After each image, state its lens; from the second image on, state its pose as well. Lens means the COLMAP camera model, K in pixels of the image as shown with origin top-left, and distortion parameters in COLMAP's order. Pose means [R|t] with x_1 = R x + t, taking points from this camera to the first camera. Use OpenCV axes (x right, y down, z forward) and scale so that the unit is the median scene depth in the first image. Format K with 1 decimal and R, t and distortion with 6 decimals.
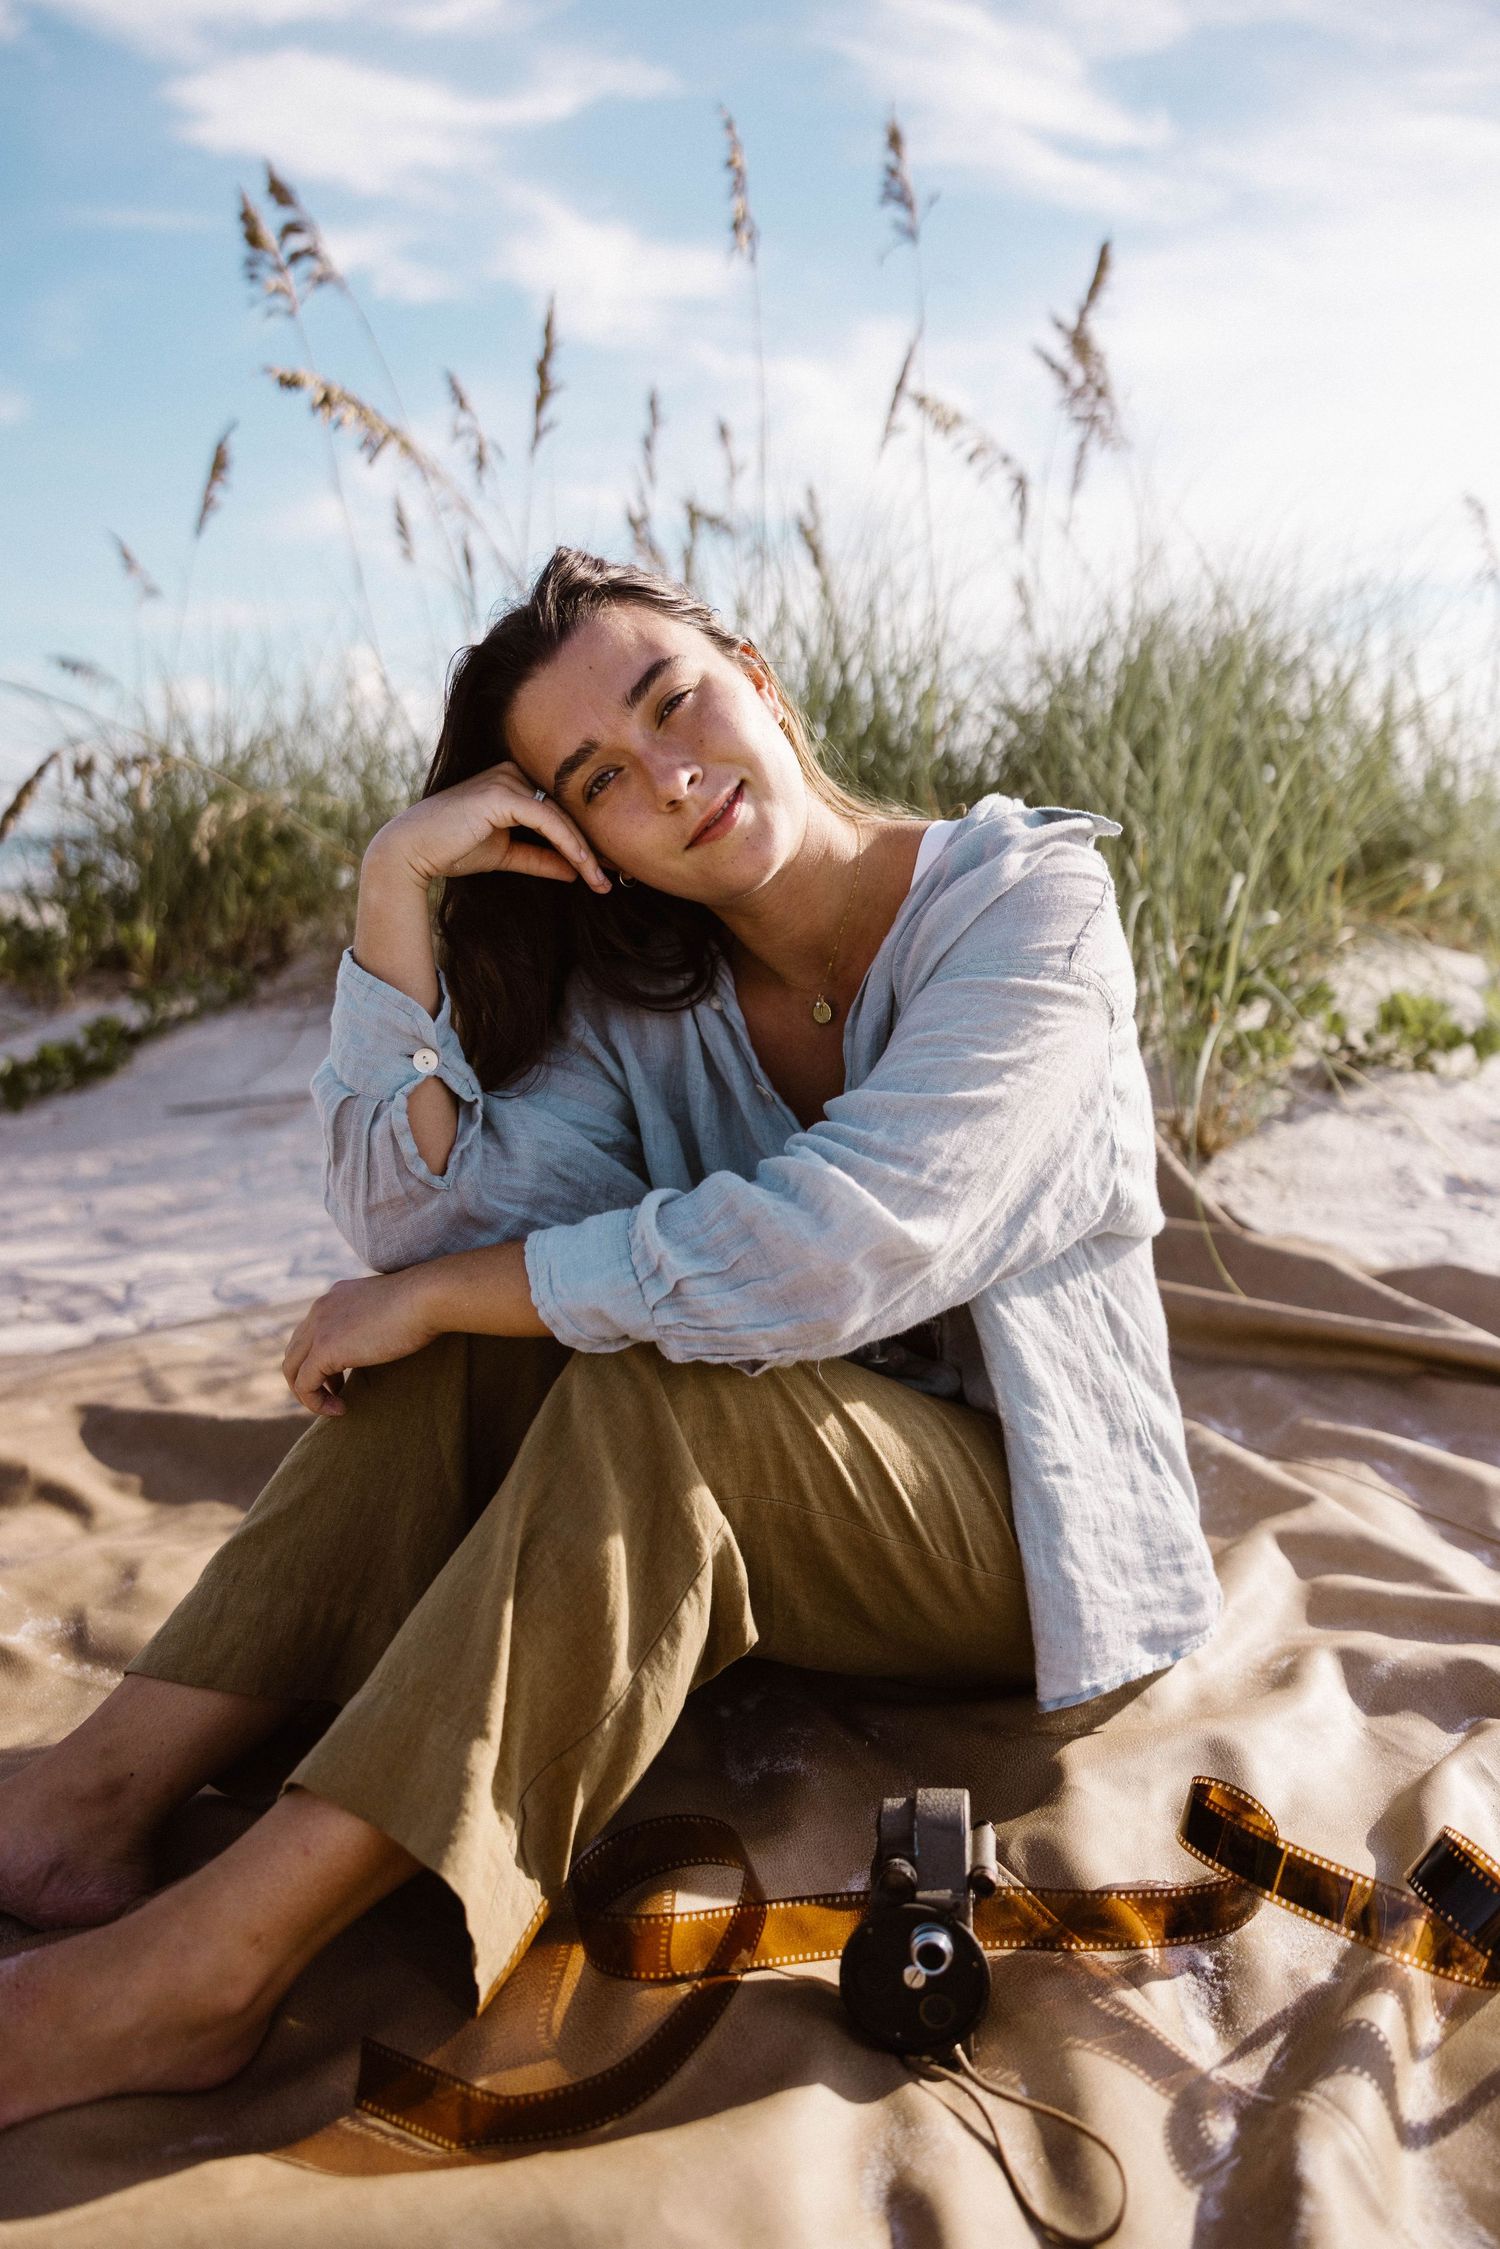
lens RADIAL K [[1836.4, 0, 706.2], [0, 1836.4, 1158.3], [0, 0, 1]] dist [-0.004852, -0.020015]
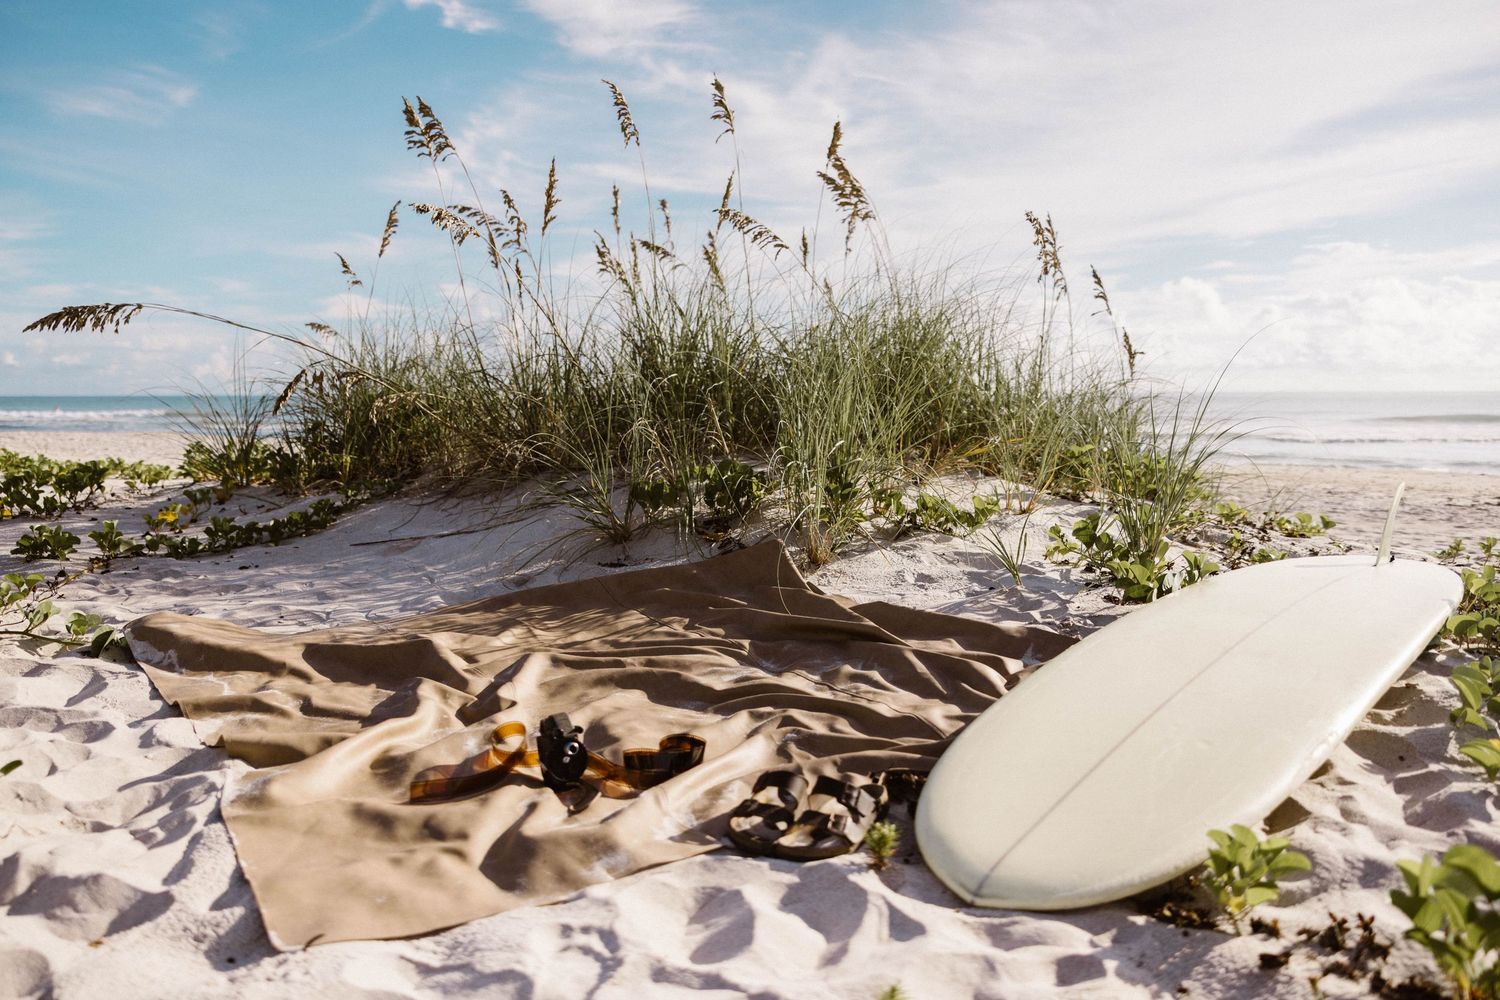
lens RADIAL K [[1289.6, 0, 749.5], [0, 1289.6, 496.3], [0, 0, 1]] dist [0.027215, 0.025517]
pose [[0.999815, 0.018740, 0.004304, 0.164492], [-0.018197, 0.994522, -0.102935, 0.070768], [-0.006210, 0.102837, 0.994679, -0.508694]]
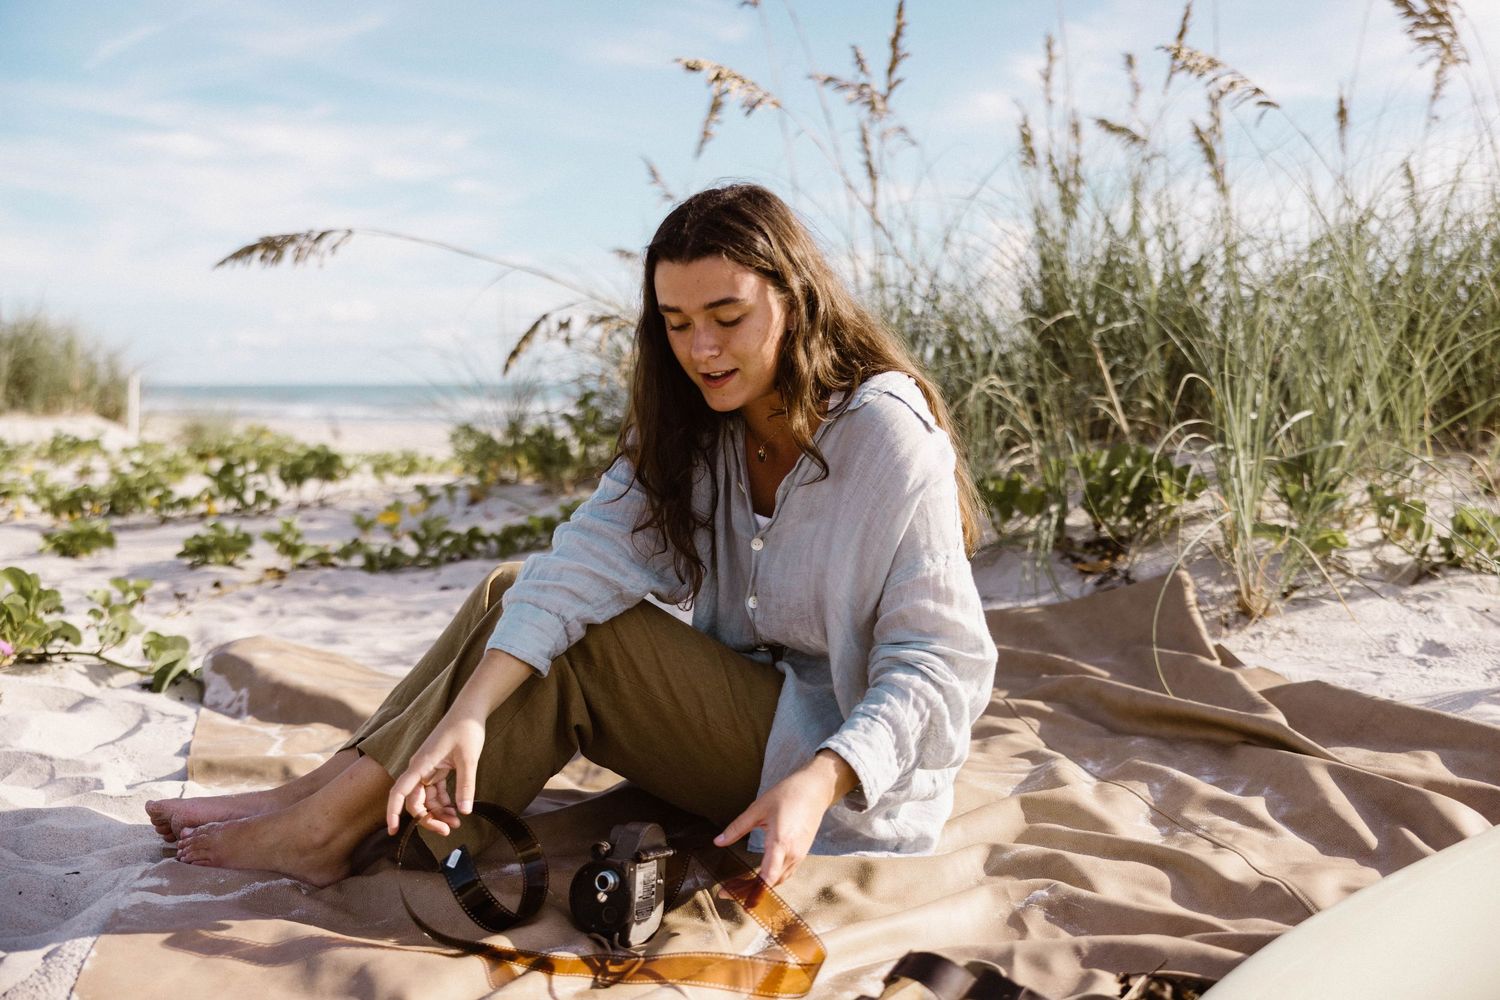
lens RADIAL K [[1820.2, 0, 751.8], [0, 1820.2, 500.5], [0, 0, 1]] dist [0.029415, 0.000000]
pose [[0.941675, 0.042426, -0.333839, 0.334551], [-0.081482, 0.991248, -0.103866, 0.073090], [0.326511, 0.125010, 0.936890, -0.326853]]
